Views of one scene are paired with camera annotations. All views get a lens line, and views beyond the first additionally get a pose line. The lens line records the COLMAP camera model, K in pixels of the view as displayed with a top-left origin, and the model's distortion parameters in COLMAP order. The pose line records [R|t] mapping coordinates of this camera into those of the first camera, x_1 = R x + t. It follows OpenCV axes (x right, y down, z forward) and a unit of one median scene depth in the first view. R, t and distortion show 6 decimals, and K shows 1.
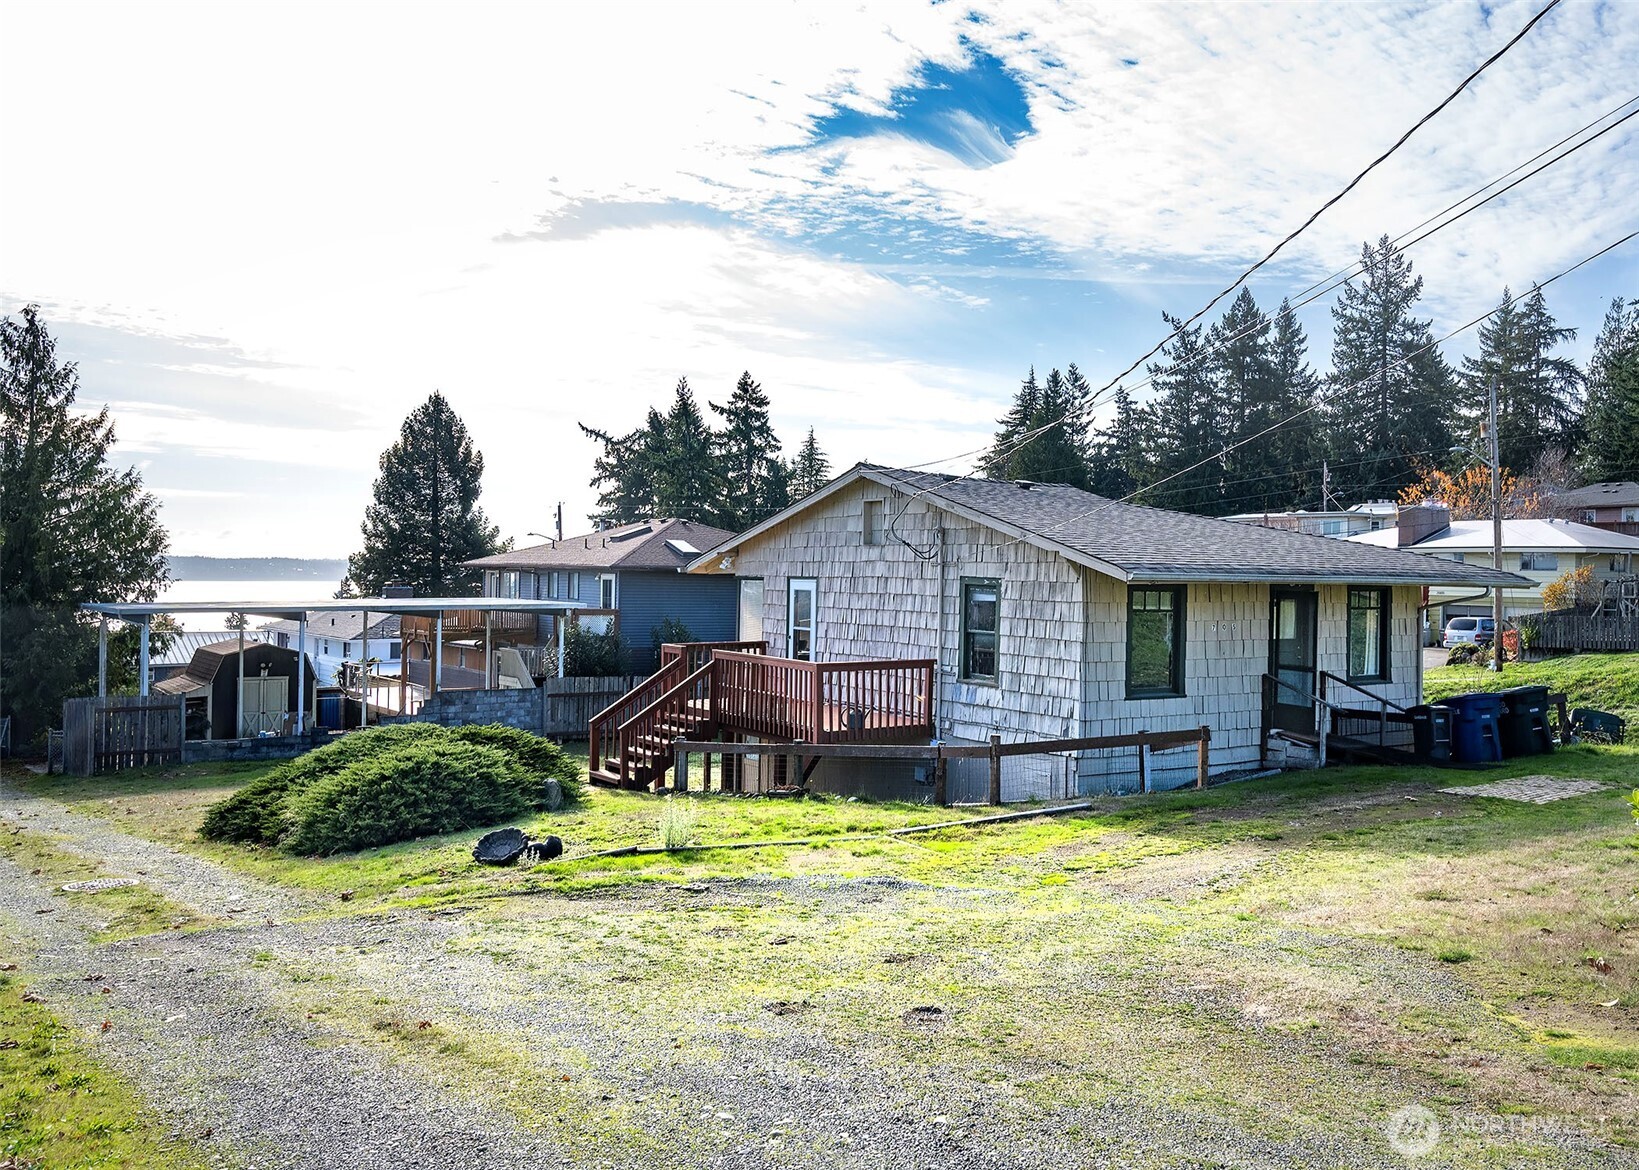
lens RADIAL K [[1317.9, 0, 819.5], [0, 1317.9, 585.0], [0, 0, 1]] dist [-0.011994, -0.005069]
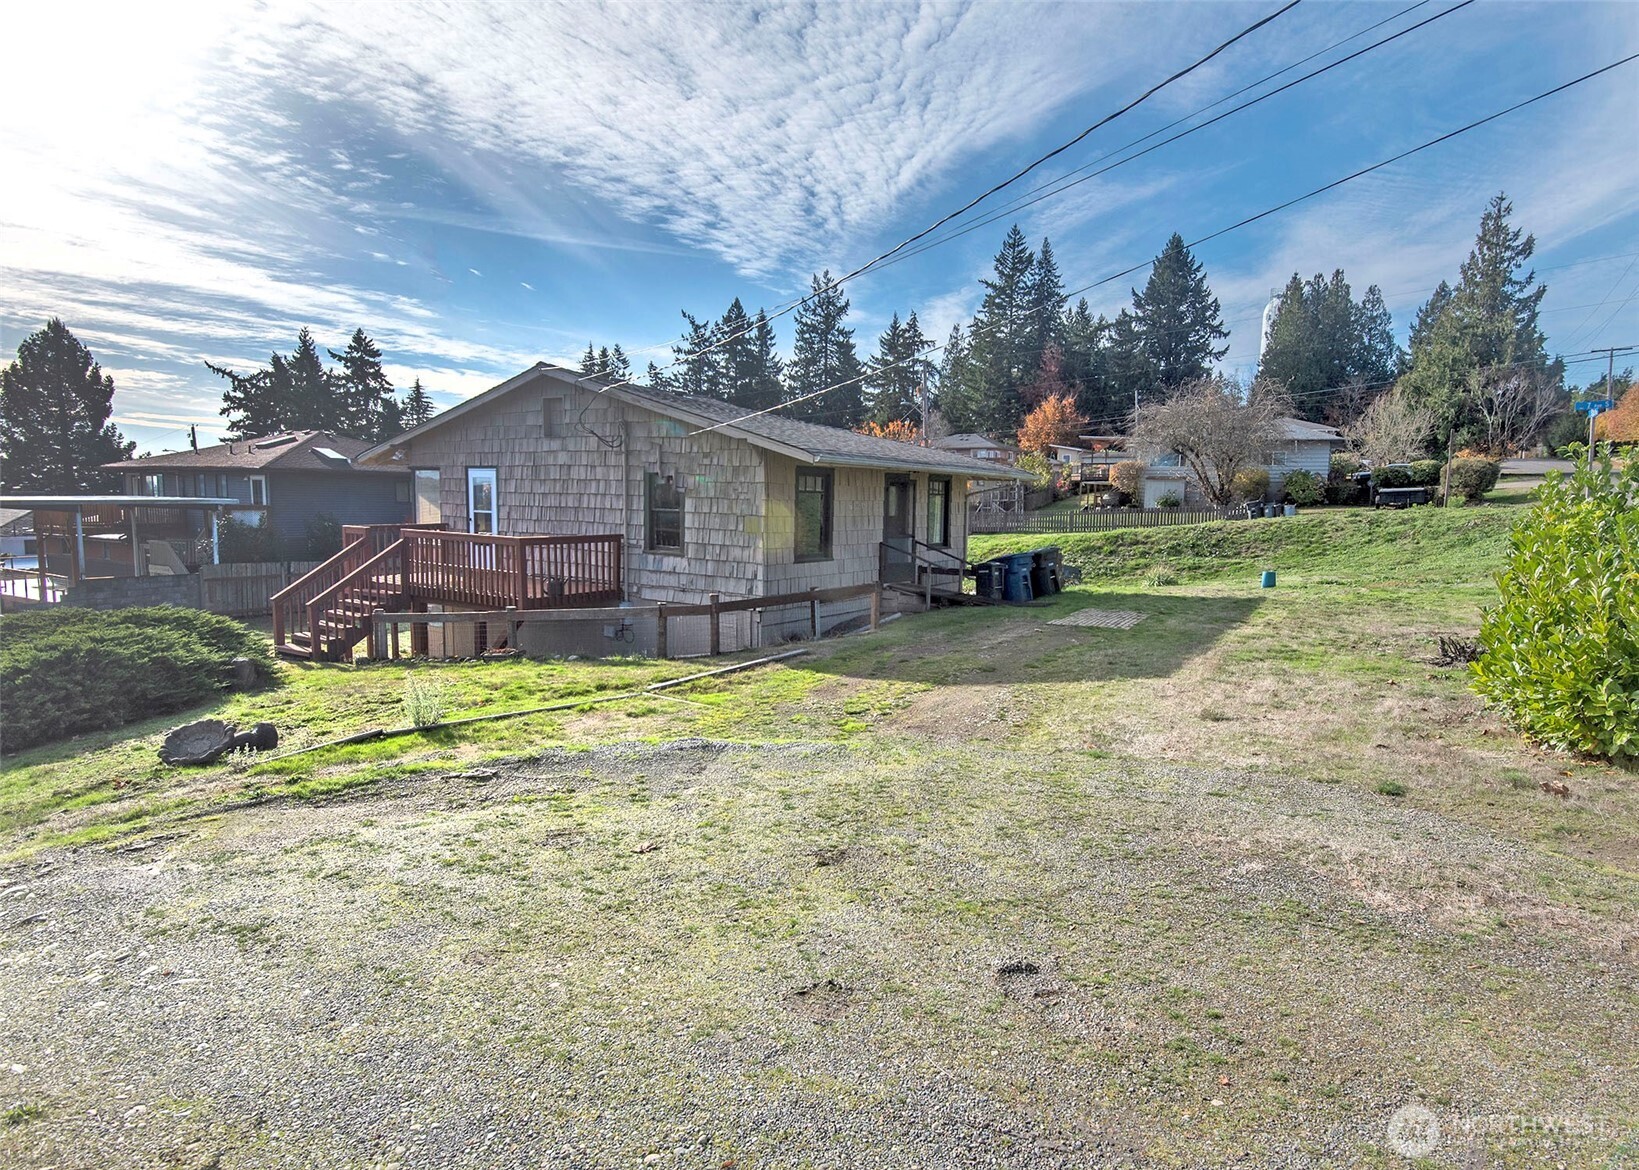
lens RADIAL K [[856.5, 0, 820.0], [0, 856.5, 603.8], [0, 0, 1]] dist [0.035598, -0.027439]
pose [[0.910428, -0.042555, 0.411473, -0.070767], [-0.007359, 0.992871, 0.118966, 0.025977], [-0.413602, -0.111338, 0.903624, 0.230556]]
